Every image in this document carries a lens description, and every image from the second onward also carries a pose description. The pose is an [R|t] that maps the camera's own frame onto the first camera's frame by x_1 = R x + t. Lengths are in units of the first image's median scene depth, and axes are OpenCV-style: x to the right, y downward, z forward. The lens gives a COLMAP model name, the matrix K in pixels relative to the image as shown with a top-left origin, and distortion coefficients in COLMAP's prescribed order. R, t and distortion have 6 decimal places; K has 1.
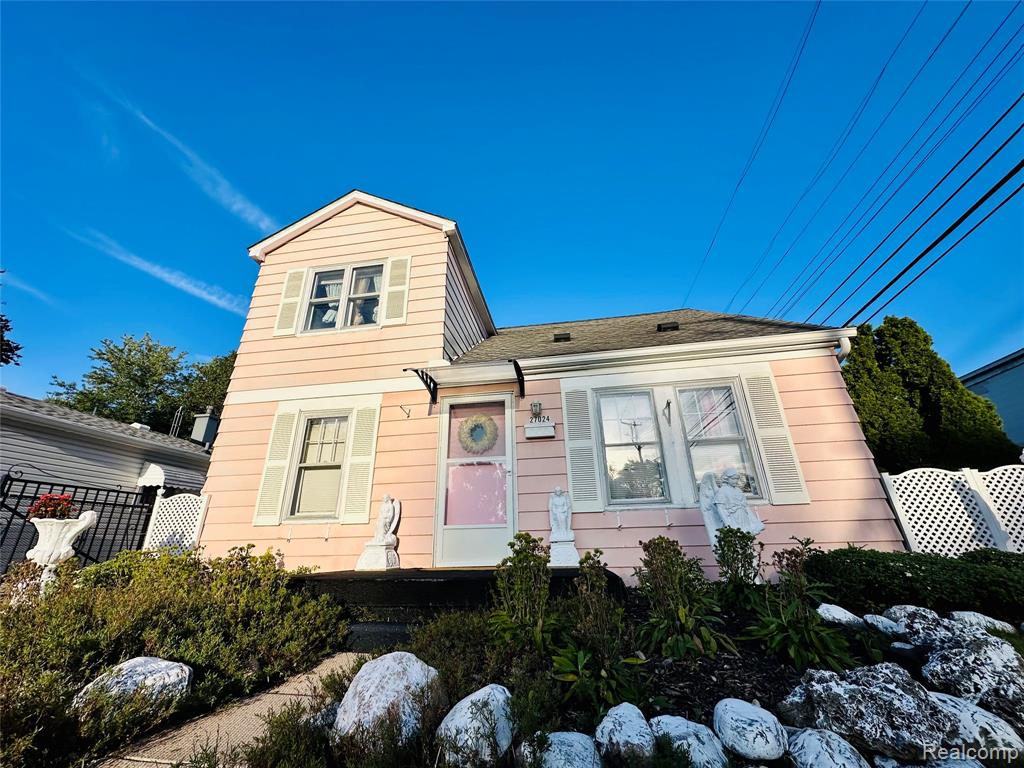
lens RADIAL K [[403.7, 0, 512.0], [0, 403.7, 384.0], [0, 0, 1]] dist [0.000736, 0.000066]
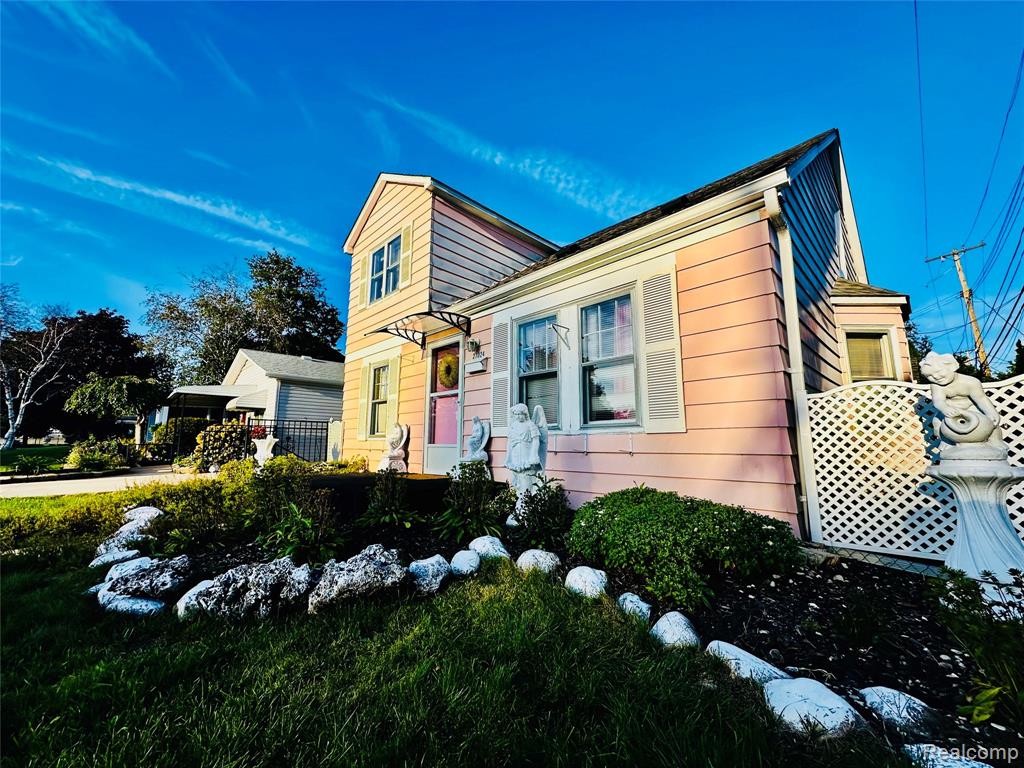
lens RADIAL K [[403.7, 0, 512.0], [0, 403.7, 384.0], [0, 0, 1]] dist [0.000736, 0.000066]
pose [[0.802262, -0.065330, -0.593387, 0.784237], [0.207492, 0.962537, 0.174558, -0.010716], [0.559753, -0.263164, 0.785762, 0.157247]]
